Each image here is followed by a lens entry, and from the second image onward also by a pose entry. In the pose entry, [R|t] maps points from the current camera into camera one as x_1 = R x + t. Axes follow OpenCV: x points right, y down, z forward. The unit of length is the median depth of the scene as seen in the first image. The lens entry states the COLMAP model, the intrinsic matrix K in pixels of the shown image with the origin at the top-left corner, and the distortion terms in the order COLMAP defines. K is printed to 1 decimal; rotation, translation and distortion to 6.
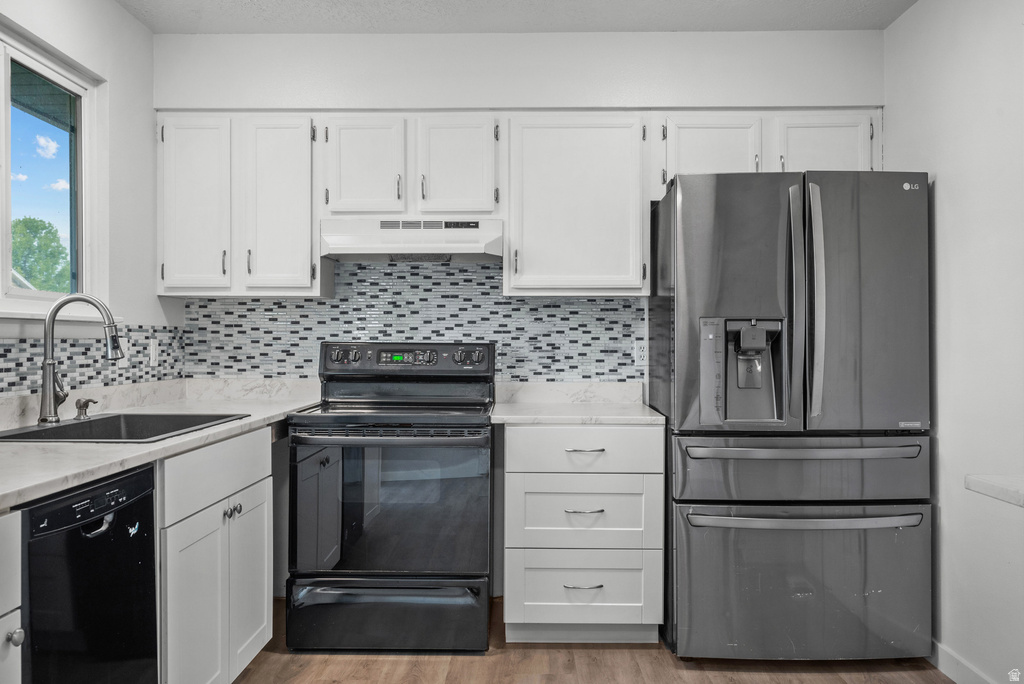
lens RADIAL K [[885.7, 0, 512.0], [0, 885.7, 342.0], [0, 0, 1]] dist [-0.004346, 0.001811]
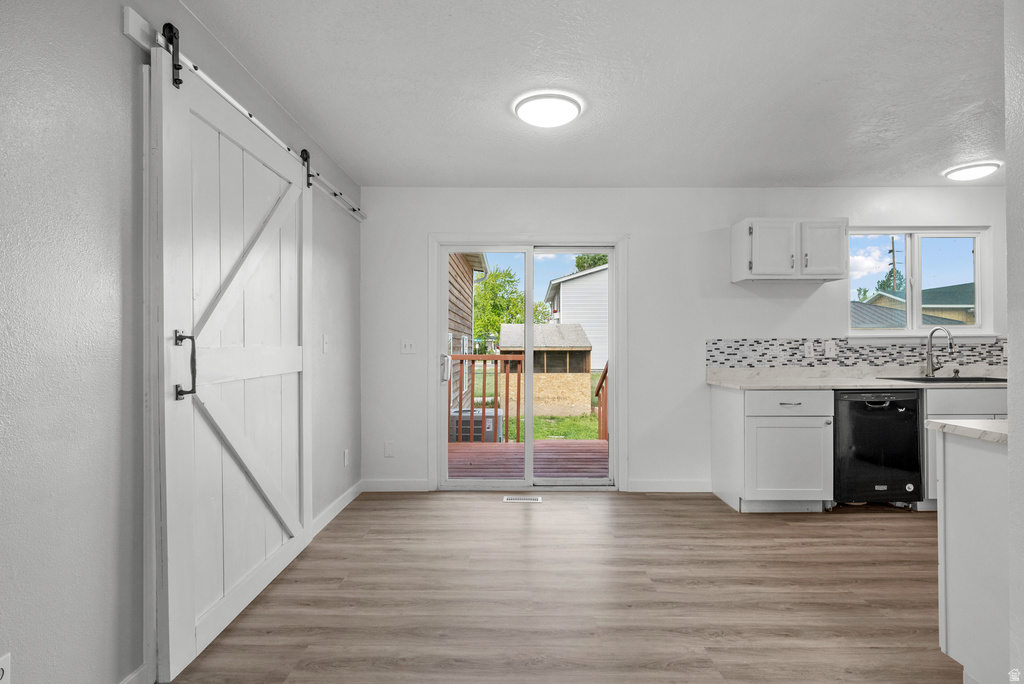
lens RADIAL K [[526.1, 0, 512.0], [0, 526.1, 342.0], [0, 0, 1]] dist [-0.002826, -0.000753]
pose [[0.008120, -0.008638, -0.999930, 0.724564], [0.006007, 0.999945, -0.008589, -0.003083], [0.999949, -0.005936, 0.008172, -0.170300]]
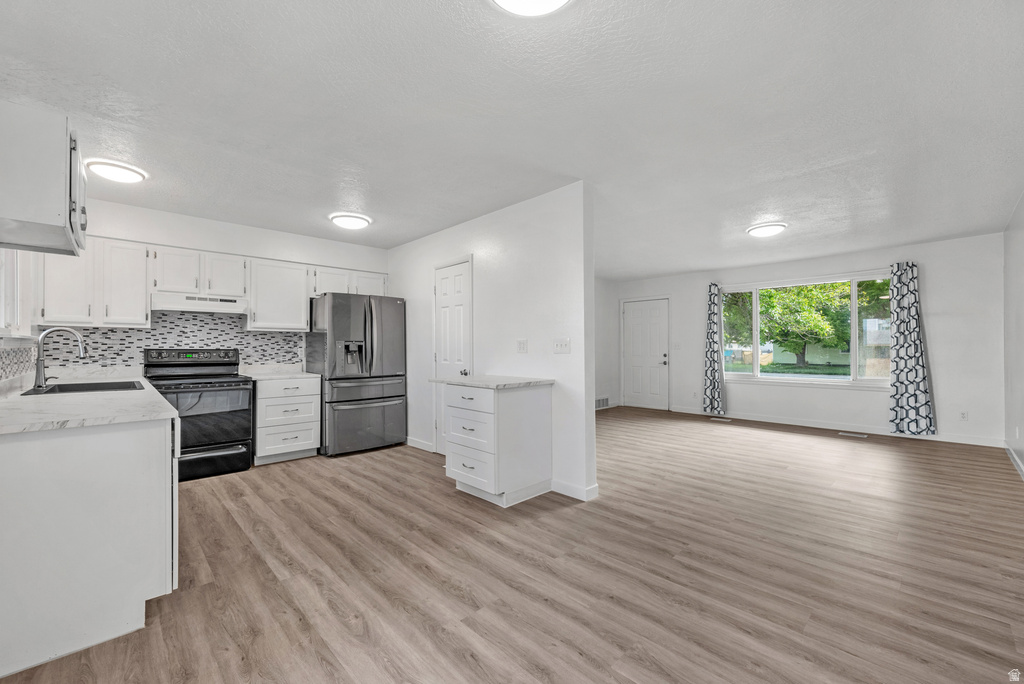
lens RADIAL K [[415.7, 0, 515.6], [0, 415.7, 346.7], [0, 0, 1]] dist [-0.001669, -0.000208]
pose [[0.705911, 0.000939, 0.708300, -0.304357], [0.000898, 0.999997, -0.002221, -0.002595], [-0.708300, 0.002204, 0.705908, -0.363317]]
